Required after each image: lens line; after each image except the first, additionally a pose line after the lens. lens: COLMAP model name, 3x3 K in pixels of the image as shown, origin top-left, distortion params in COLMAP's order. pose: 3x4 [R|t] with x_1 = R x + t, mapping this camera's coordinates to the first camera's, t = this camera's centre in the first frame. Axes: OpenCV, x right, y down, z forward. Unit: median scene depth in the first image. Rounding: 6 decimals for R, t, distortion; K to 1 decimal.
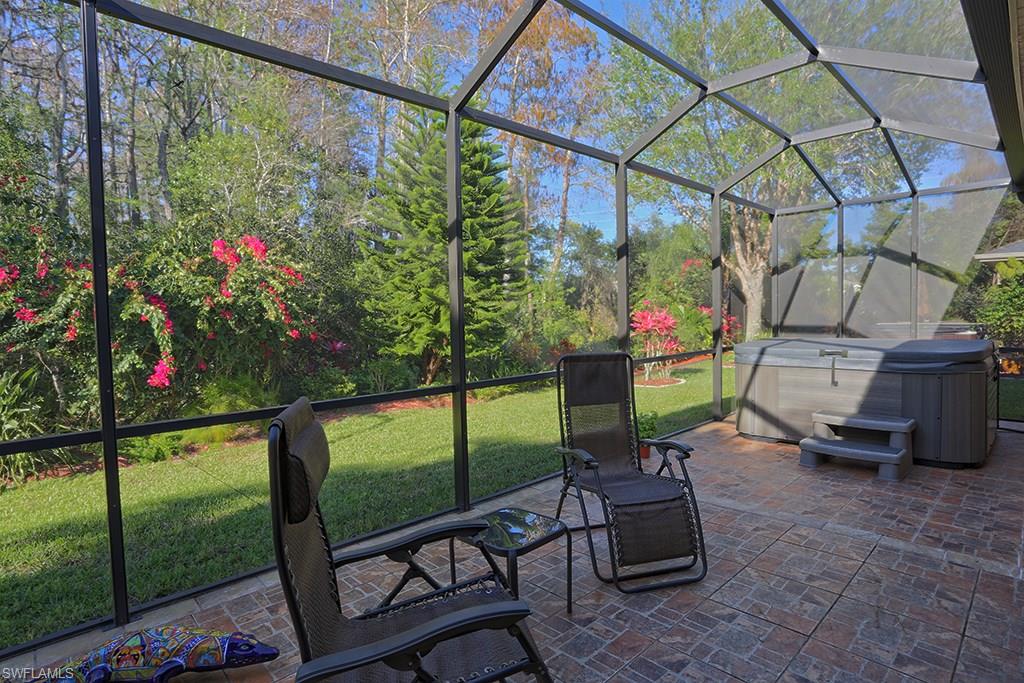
lens RADIAL K [[522.9, 0, 511.1], [0, 522.9, 339.5], [0, 0, 1]] dist [-0.001252, -0.000104]
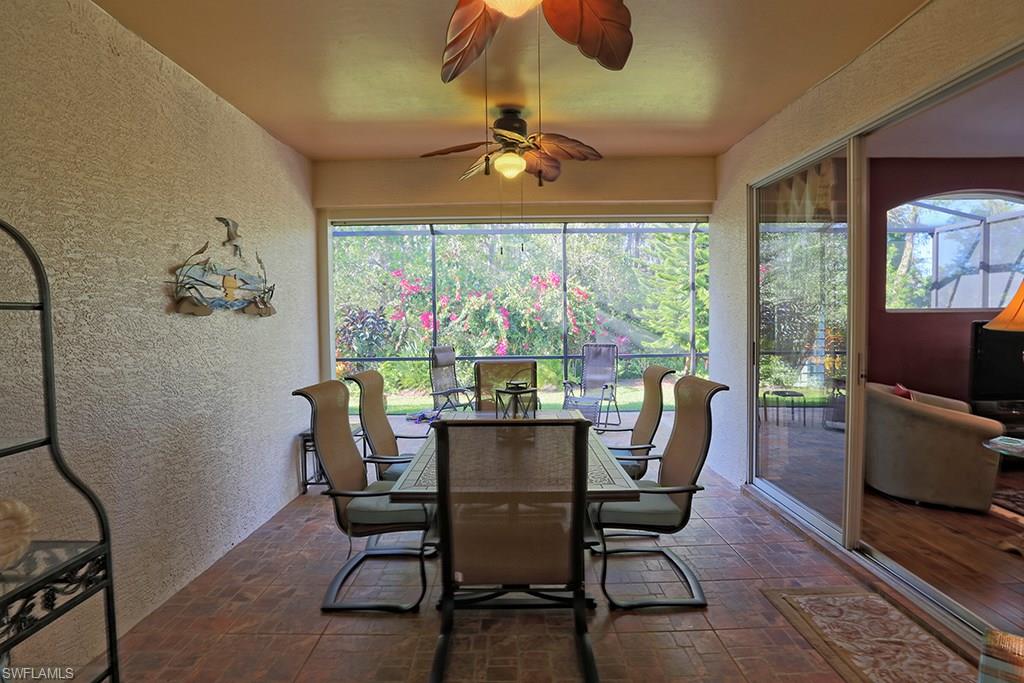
lens RADIAL K [[522.9, 0, 513.5], [0, 522.9, 339.9], [0, 0, 1]] dist [-0.001252, -0.000104]
pose [[0.722214, 0.045683, -0.690160, 0.701391], [-0.036152, 0.998946, 0.028291, -0.025599], [0.690725, 0.004518, 0.723104, -0.370512]]
